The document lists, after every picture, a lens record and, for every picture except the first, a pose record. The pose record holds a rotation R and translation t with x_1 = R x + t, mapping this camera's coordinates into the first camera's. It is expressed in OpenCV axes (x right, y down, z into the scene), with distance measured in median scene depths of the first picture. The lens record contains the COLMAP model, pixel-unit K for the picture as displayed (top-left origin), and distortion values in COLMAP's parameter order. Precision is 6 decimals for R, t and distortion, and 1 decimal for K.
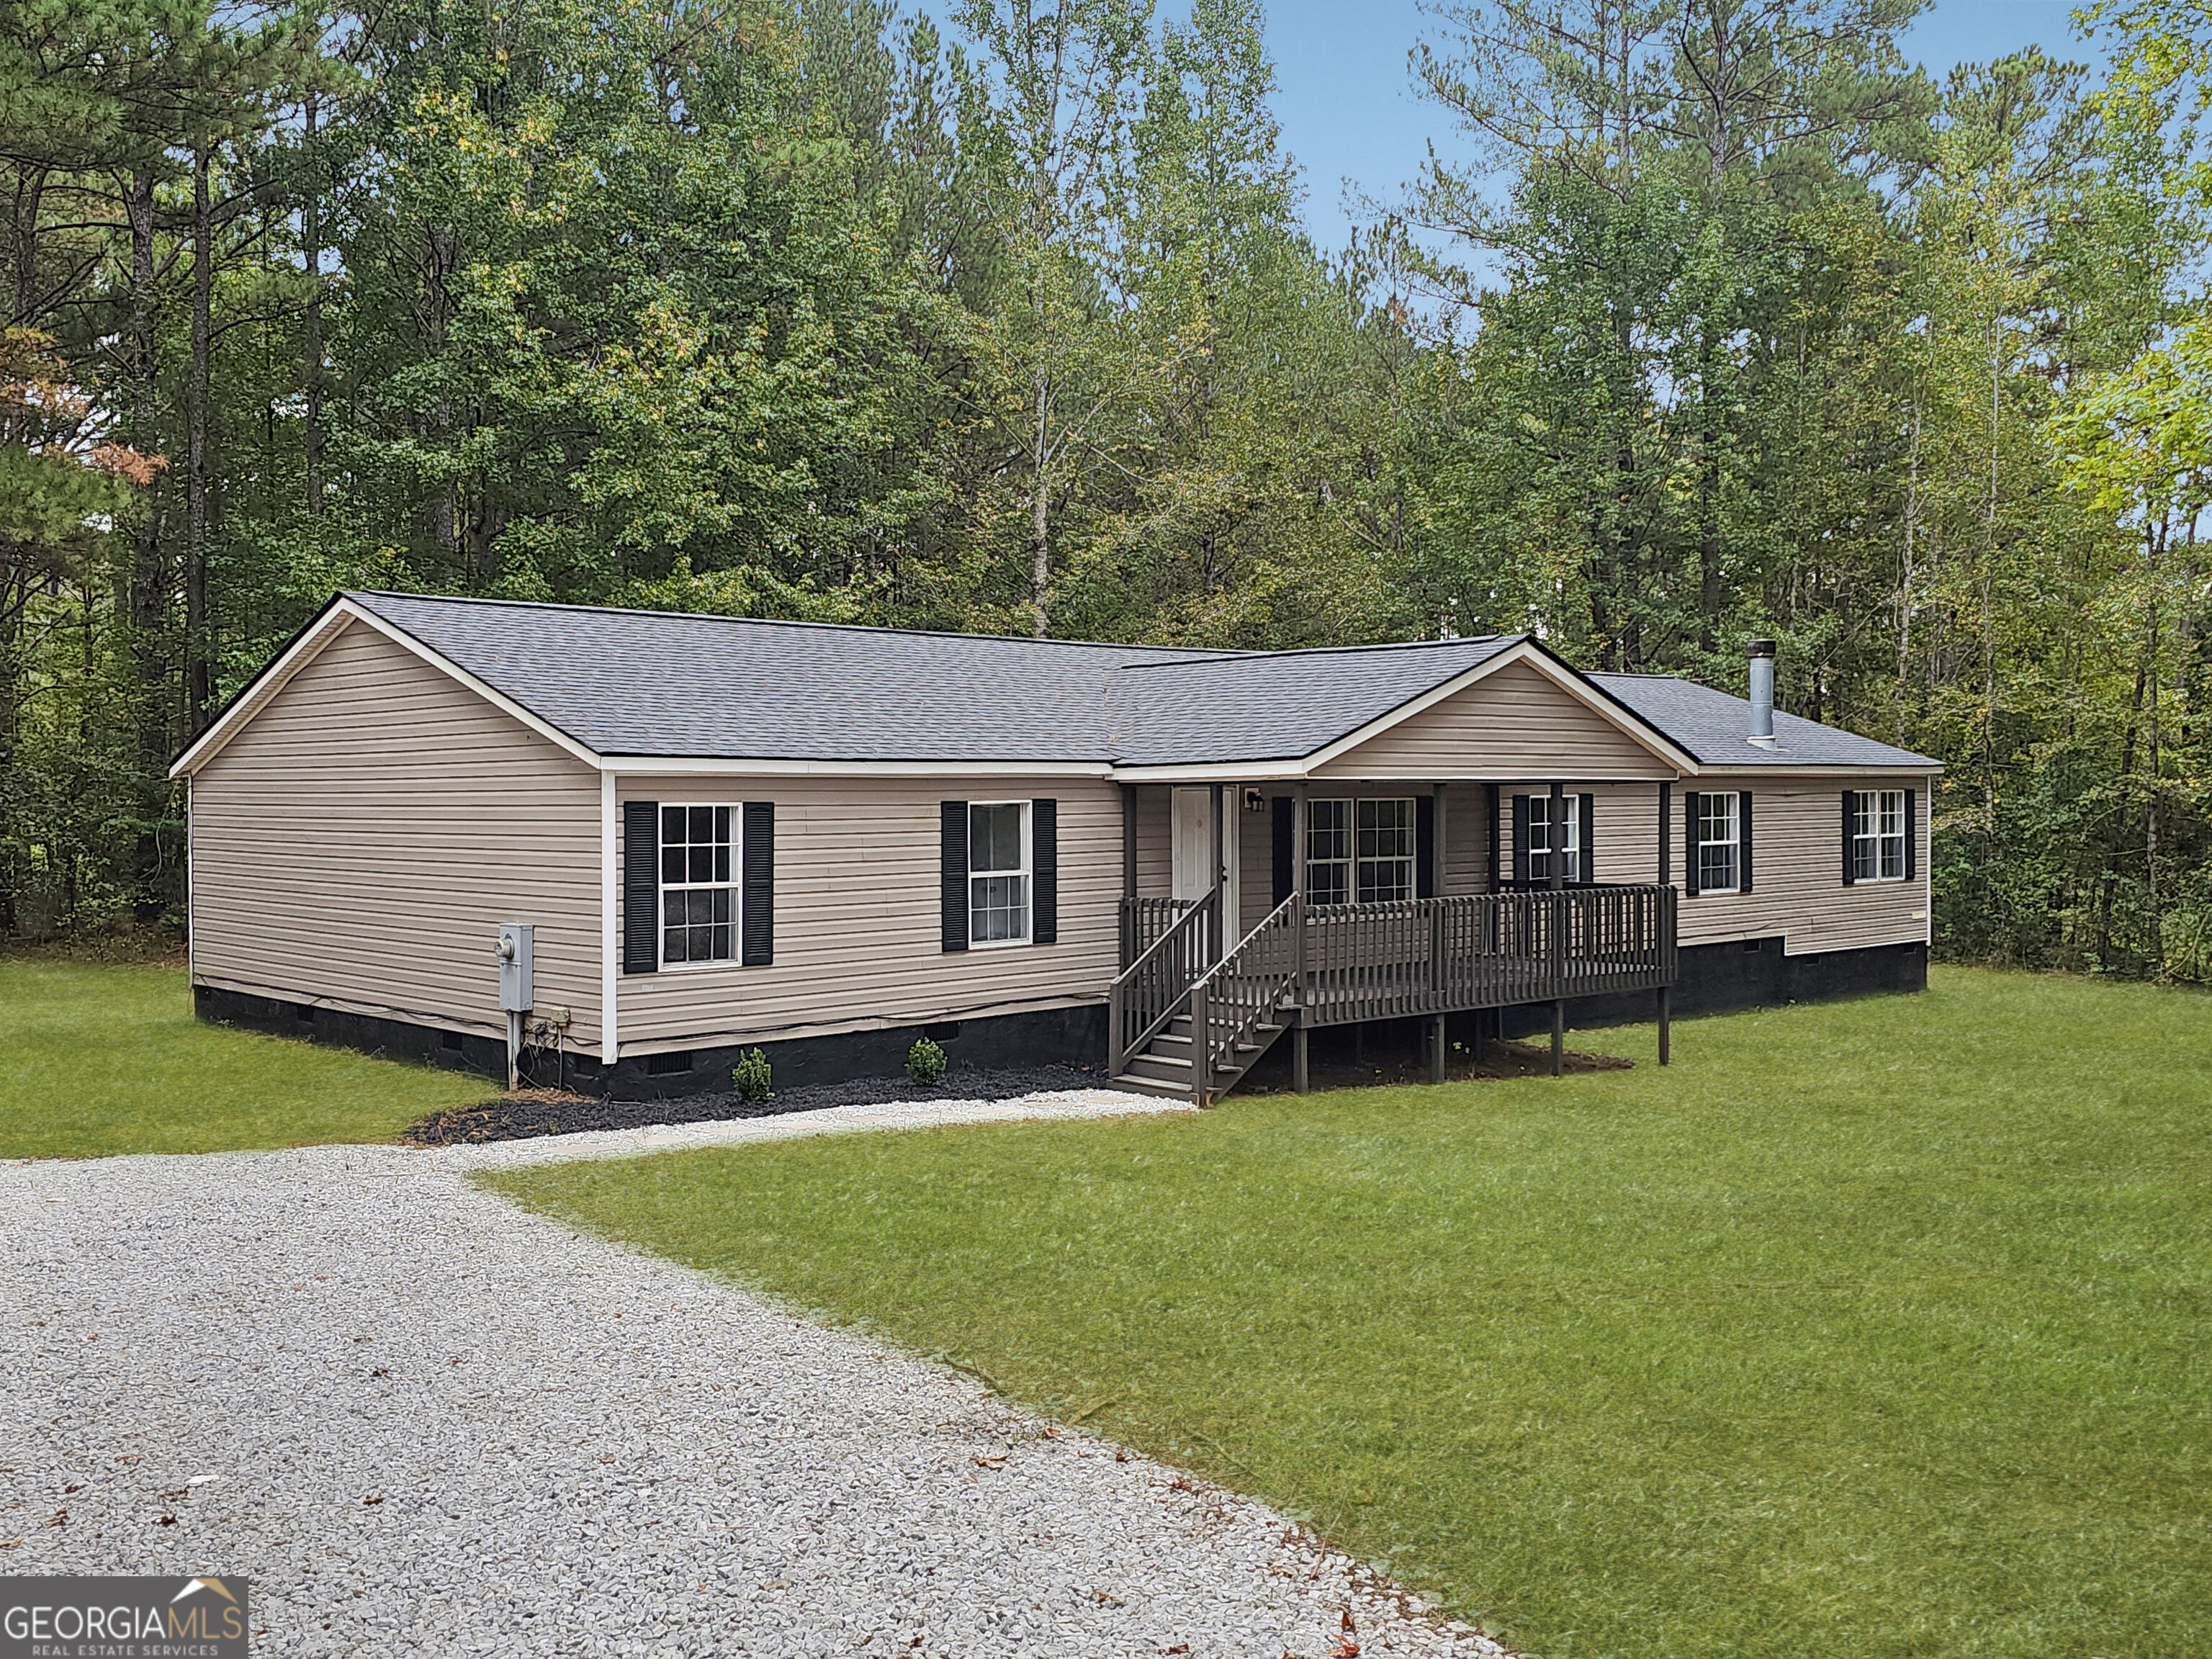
lens RADIAL K [[2124.0, 0, 1106.0], [0, 2124.0, 829.5], [0, 0, 1]] dist [0.118545, -0.269066]
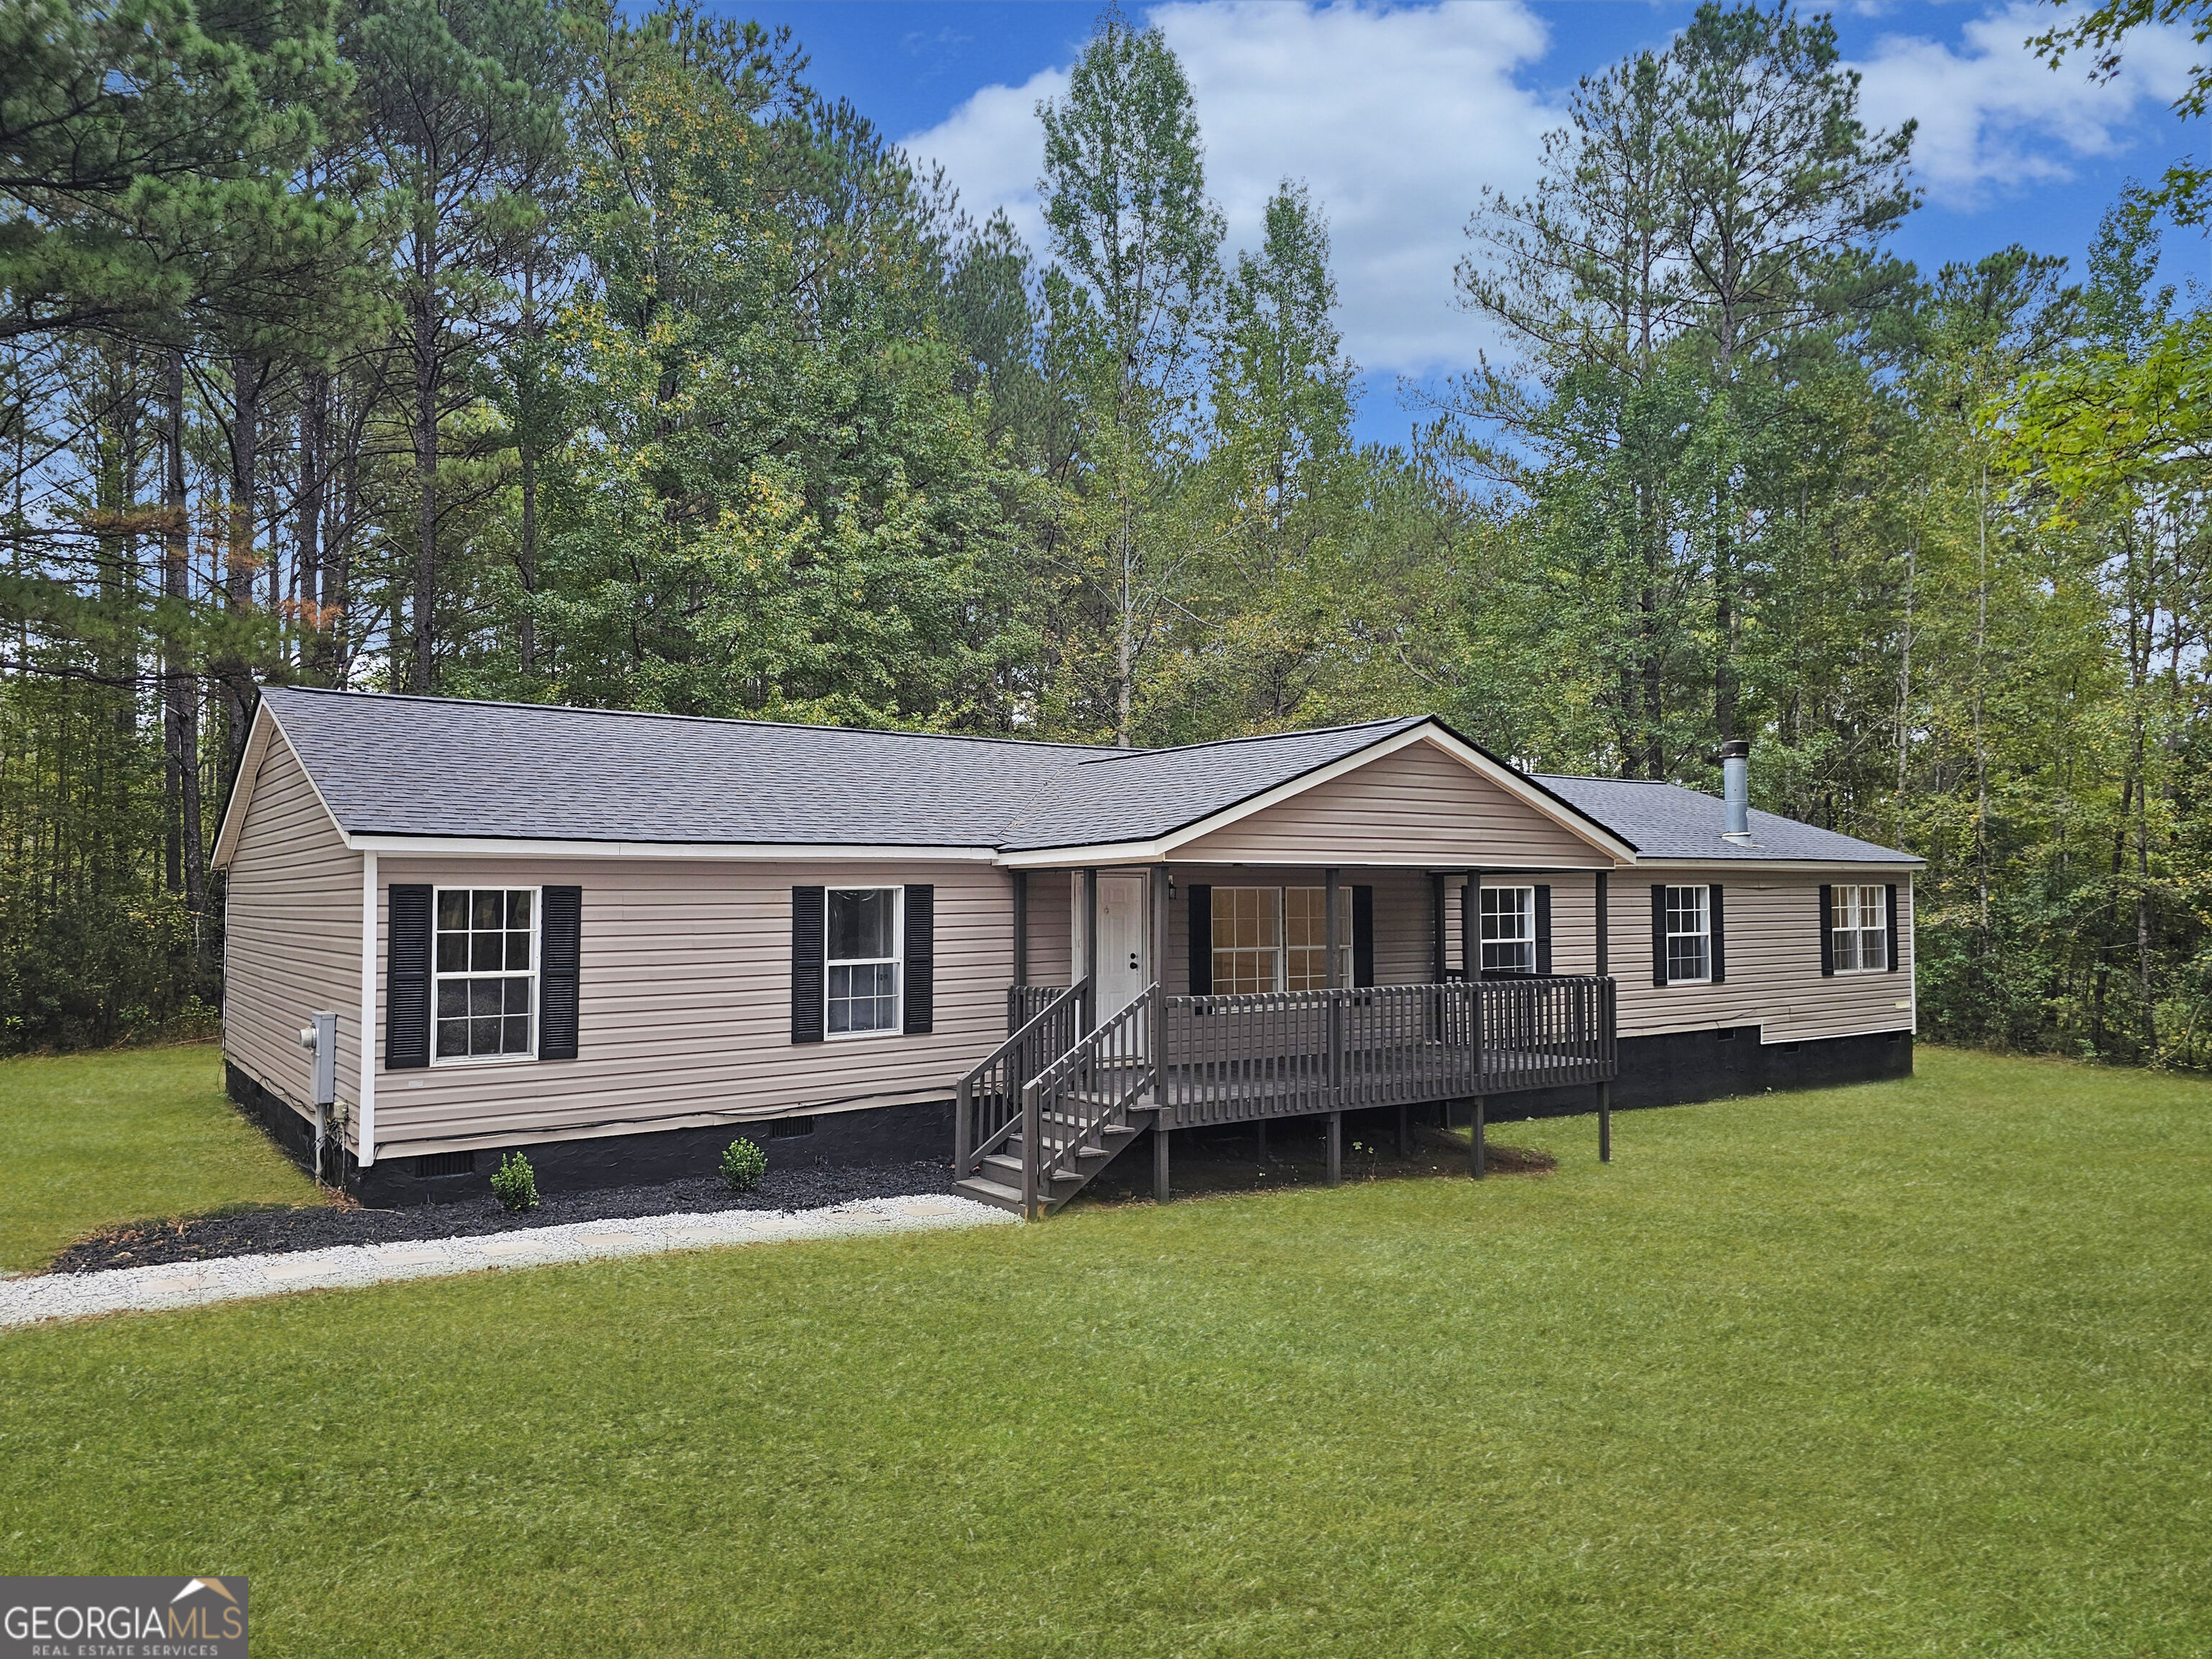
lens RADIAL K [[1551.5, 0, 1111.9], [0, 1551.5, 856.0], [0, 0, 1]] dist [0.090456, -0.124289]
pose [[0.991867, -0.003168, -0.127242, 0.107662], [-0.002462, 0.999026, -0.044062, 0.002475], [0.127258, 0.044017, 0.990892, 0.216402]]
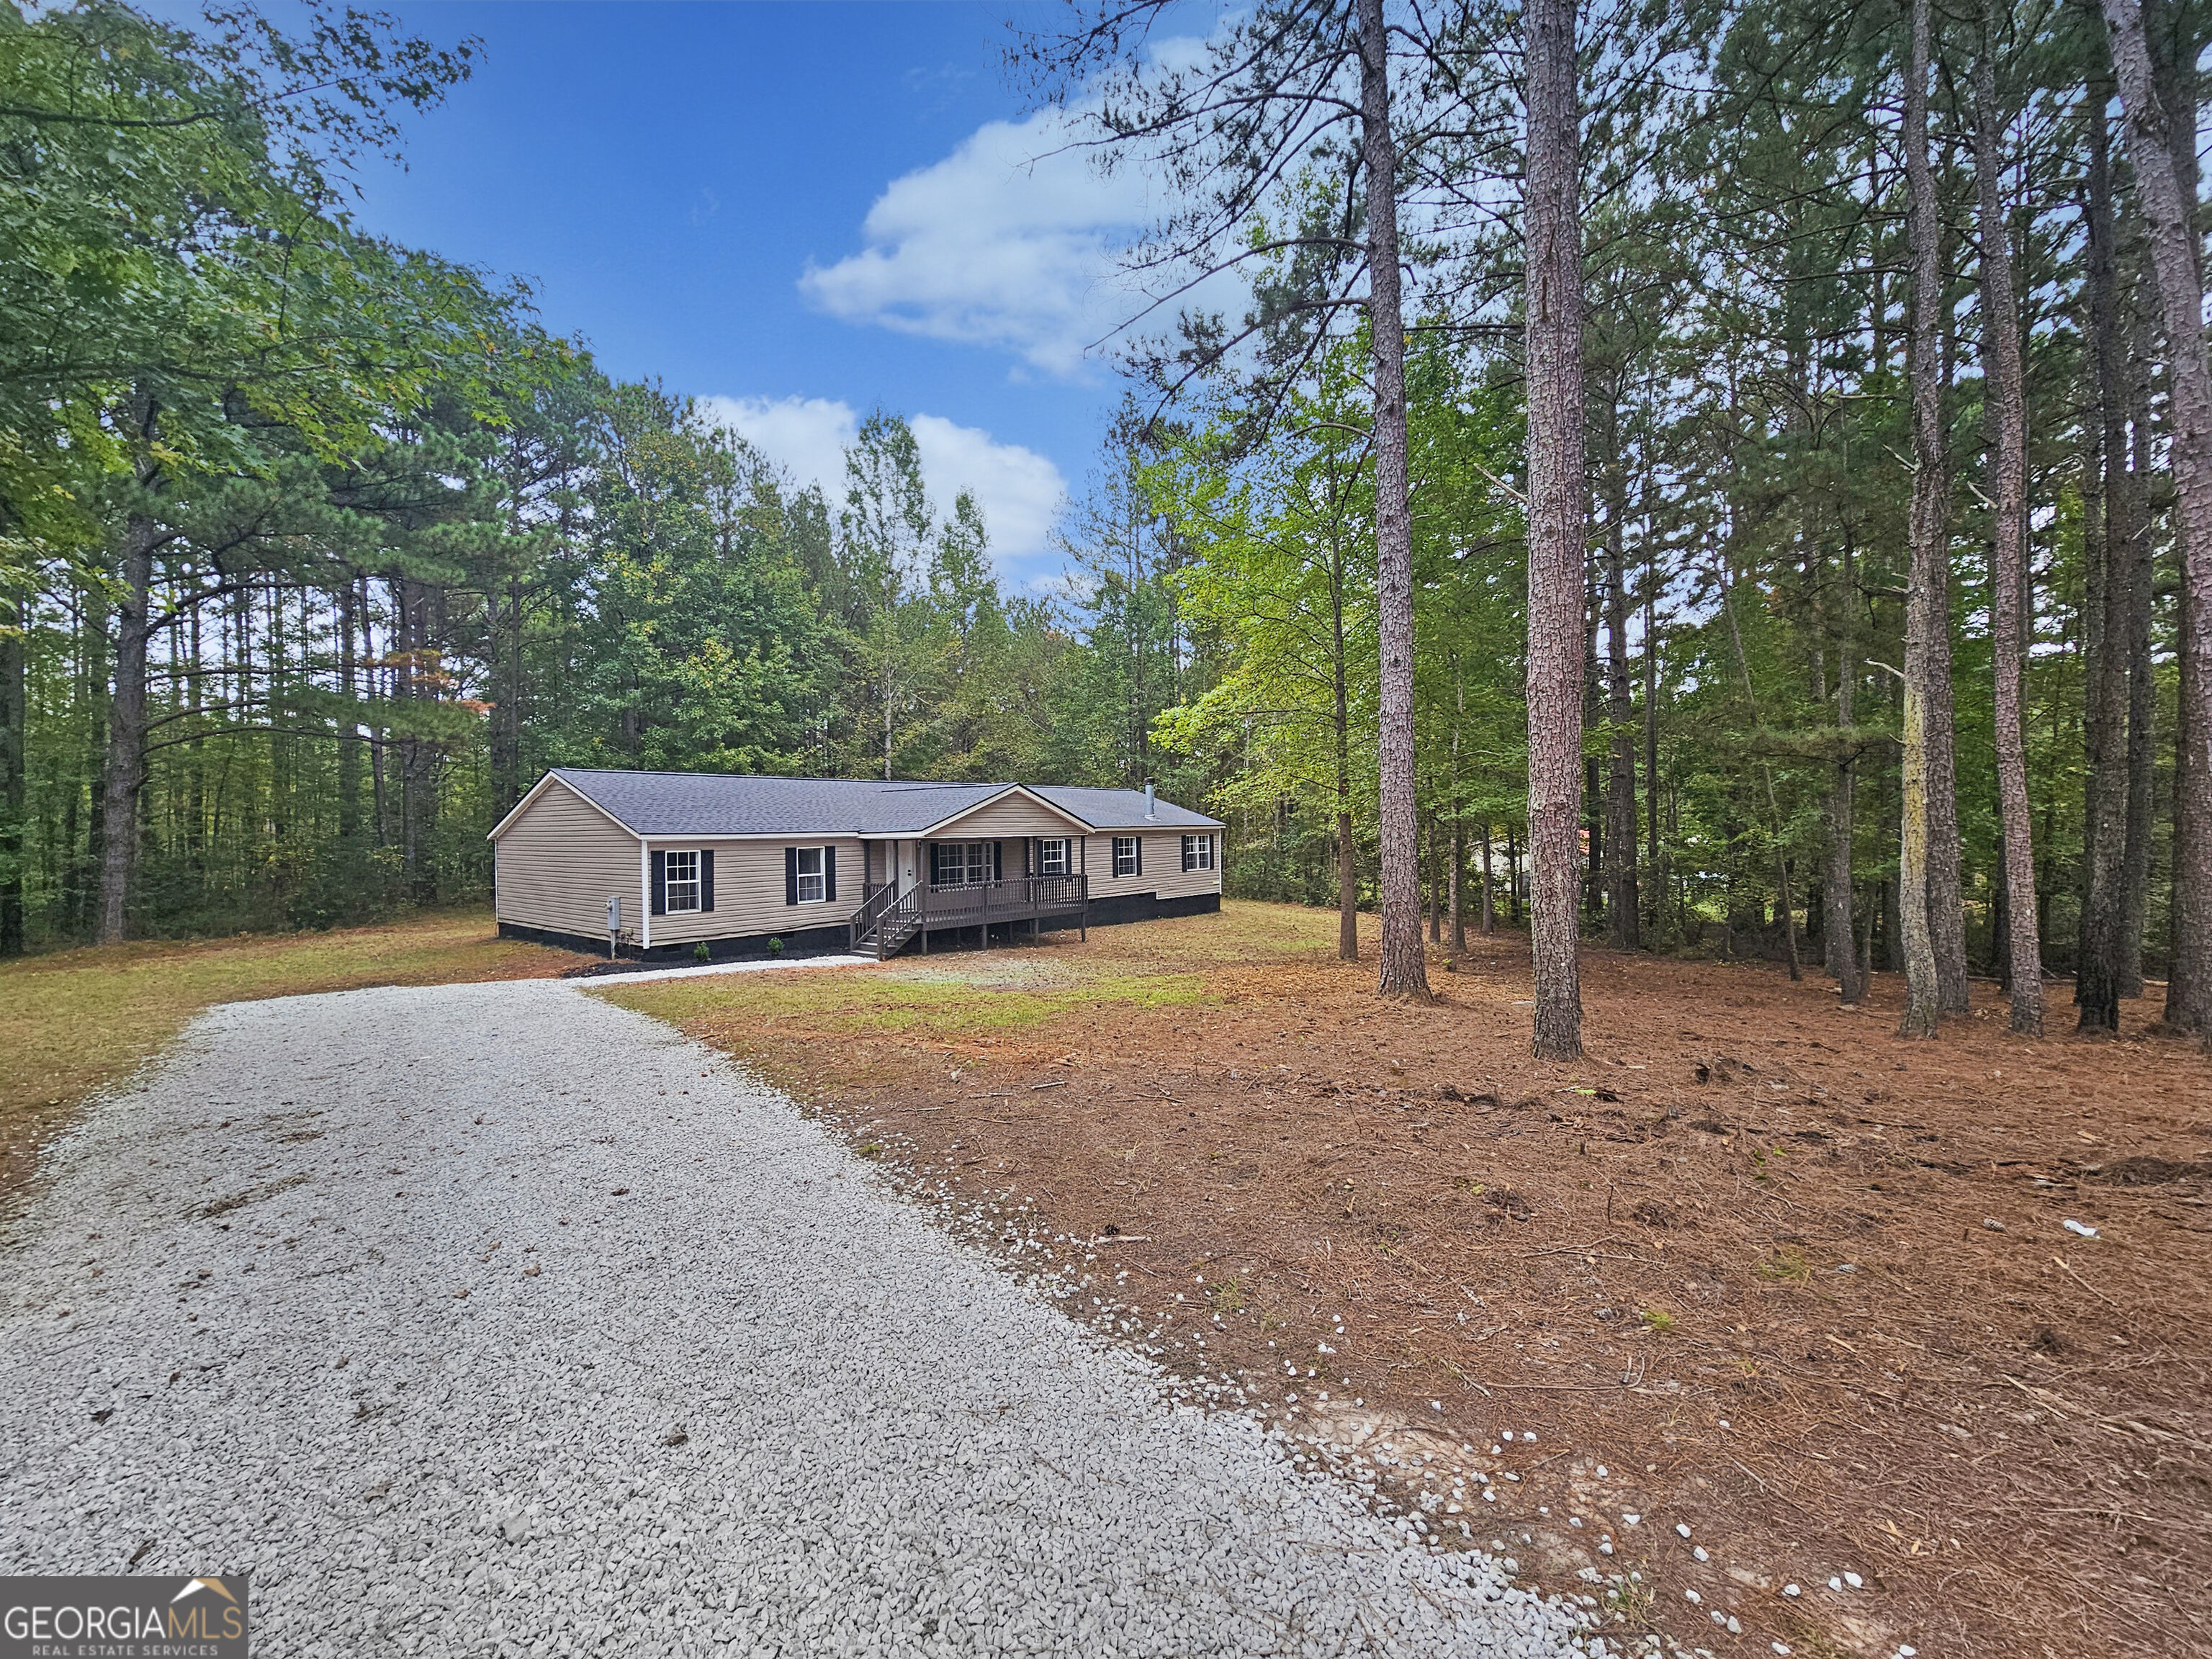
lens RADIAL K [[977.1, 0, 1106.0], [0, 977.1, 829.5], [0, 0, 1]] dist [0.002208, 0.000154]
pose [[0.992698, -0.009198, 0.120277, 0.118338], [0.011073, 0.999827, -0.014924, -0.009323], [-0.120119, 0.016146, 0.992628, -0.176025]]
